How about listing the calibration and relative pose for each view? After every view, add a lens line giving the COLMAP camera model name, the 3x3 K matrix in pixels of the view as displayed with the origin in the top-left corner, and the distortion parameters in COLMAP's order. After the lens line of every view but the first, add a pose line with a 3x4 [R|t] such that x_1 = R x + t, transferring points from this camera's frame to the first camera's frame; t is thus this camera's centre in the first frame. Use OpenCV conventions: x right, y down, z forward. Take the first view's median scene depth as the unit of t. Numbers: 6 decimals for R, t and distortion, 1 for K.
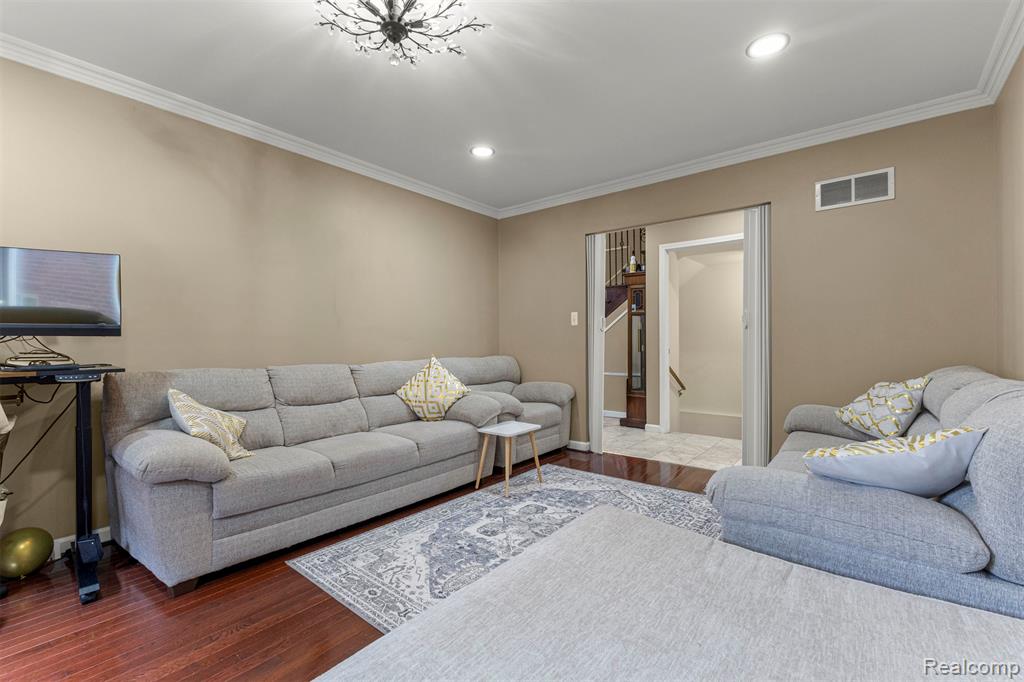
lens RADIAL K [[449.5, 0, 510.5], [0, 449.5, 342.2], [0, 0, 1]] dist [0.006869, 0.000056]
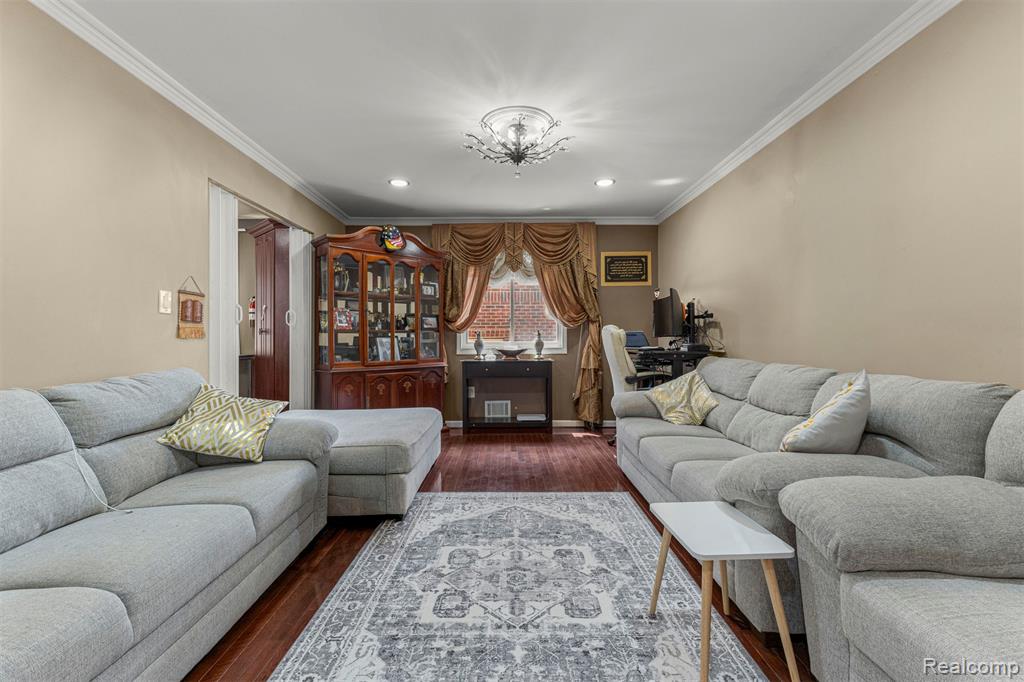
lens RADIAL K [[449.5, 0, 513.2], [0, 449.5, 338.1], [0, 0, 1]] dist [0.006869, 0.000056]
pose [[-0.771363, 0.007525, -0.636351, 0.579395], [0.006535, 0.999971, 0.003903, -0.007488], [0.636362, -0.001148, -0.771390, 1.576229]]
